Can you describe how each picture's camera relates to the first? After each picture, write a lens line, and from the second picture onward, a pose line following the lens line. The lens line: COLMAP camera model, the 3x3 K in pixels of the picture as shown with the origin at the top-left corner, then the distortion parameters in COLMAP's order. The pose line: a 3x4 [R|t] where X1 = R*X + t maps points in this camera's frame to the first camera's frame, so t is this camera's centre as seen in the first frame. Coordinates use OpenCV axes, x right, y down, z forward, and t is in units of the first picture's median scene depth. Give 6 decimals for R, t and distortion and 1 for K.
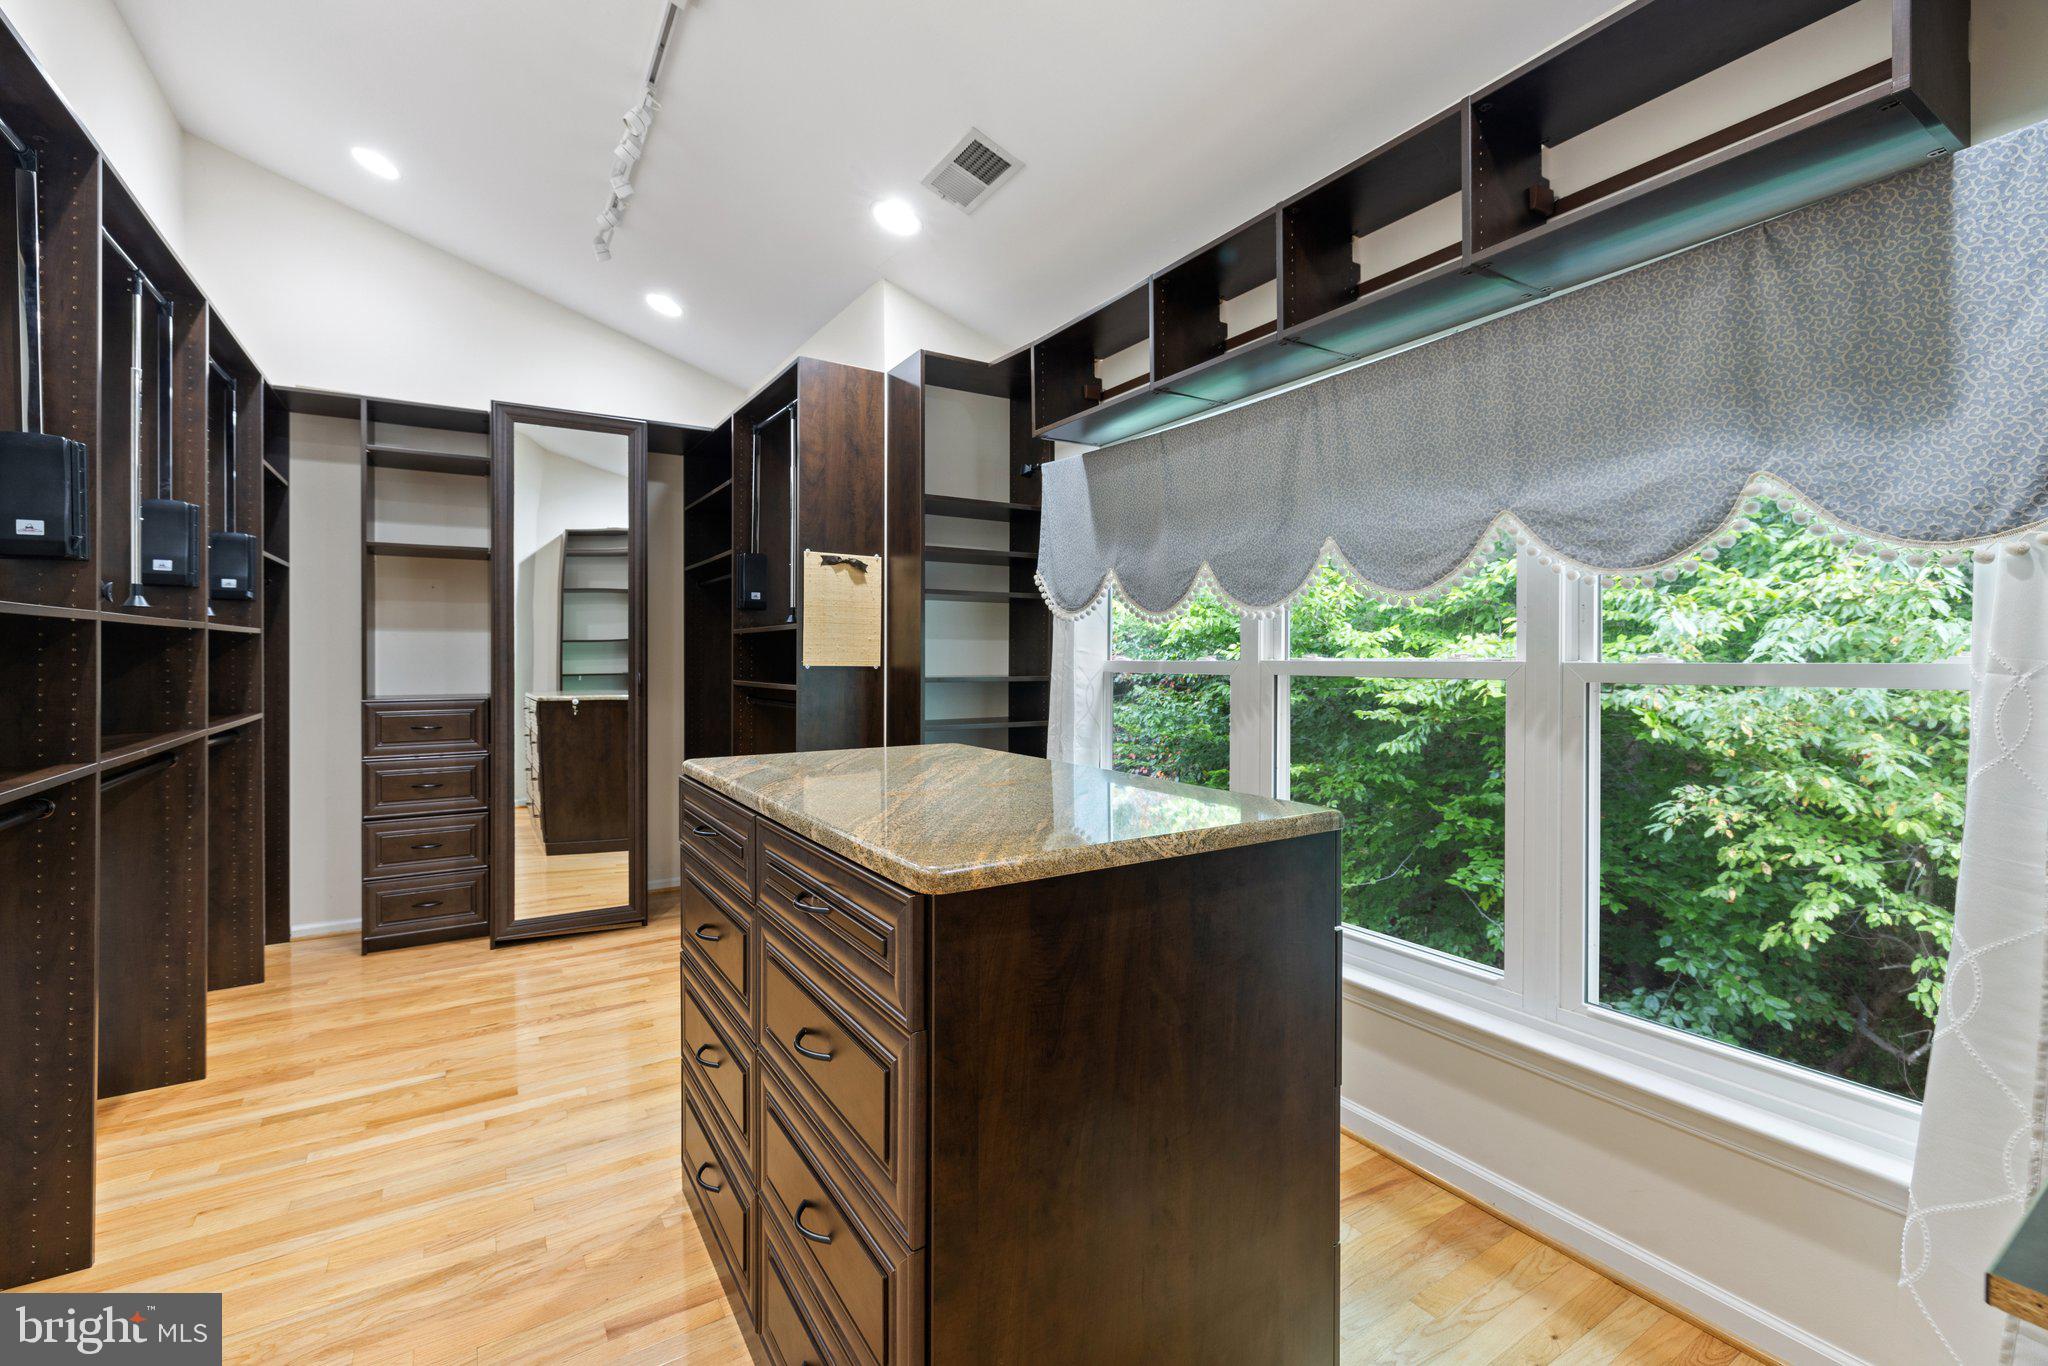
lens RADIAL K [[868.9, 0, 1002.7], [0, 868.9, 672.9], [0, 0, 1]] dist [-0.000363, 0.000126]
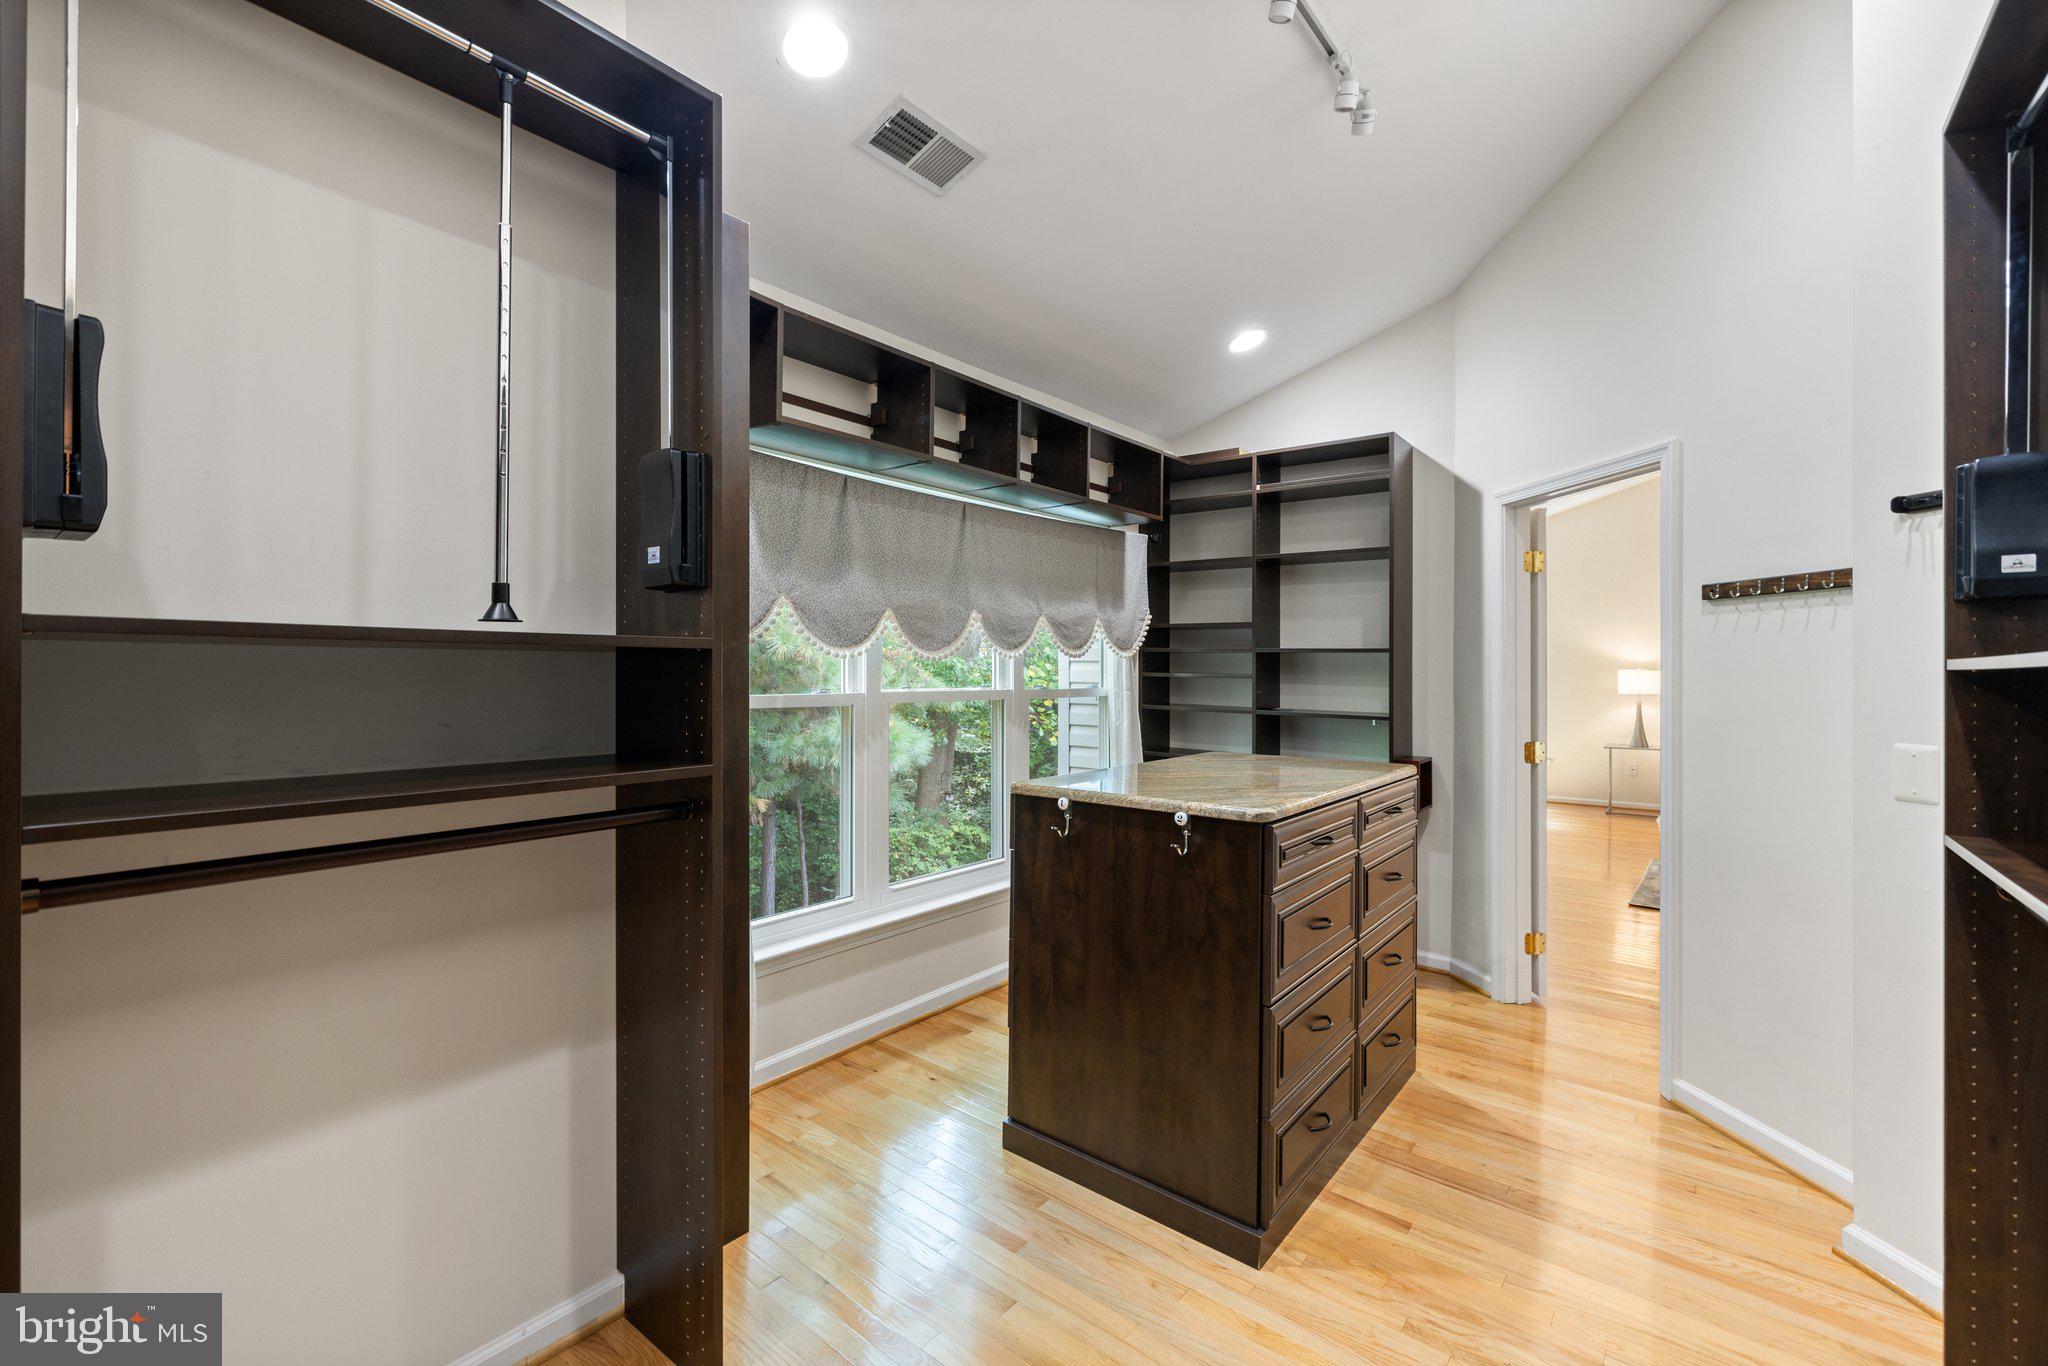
lens RADIAL K [[868.9, 0, 1002.7], [0, 868.9, 672.9], [0, 0, 1]] dist [-0.000363, 0.000126]
pose [[-0.317817, -0.004765, 0.948140, -1.142159], [0.008524, 0.999933, 0.007882, -0.060876], [-0.948114, 0.010587, -0.317755, 1.521014]]
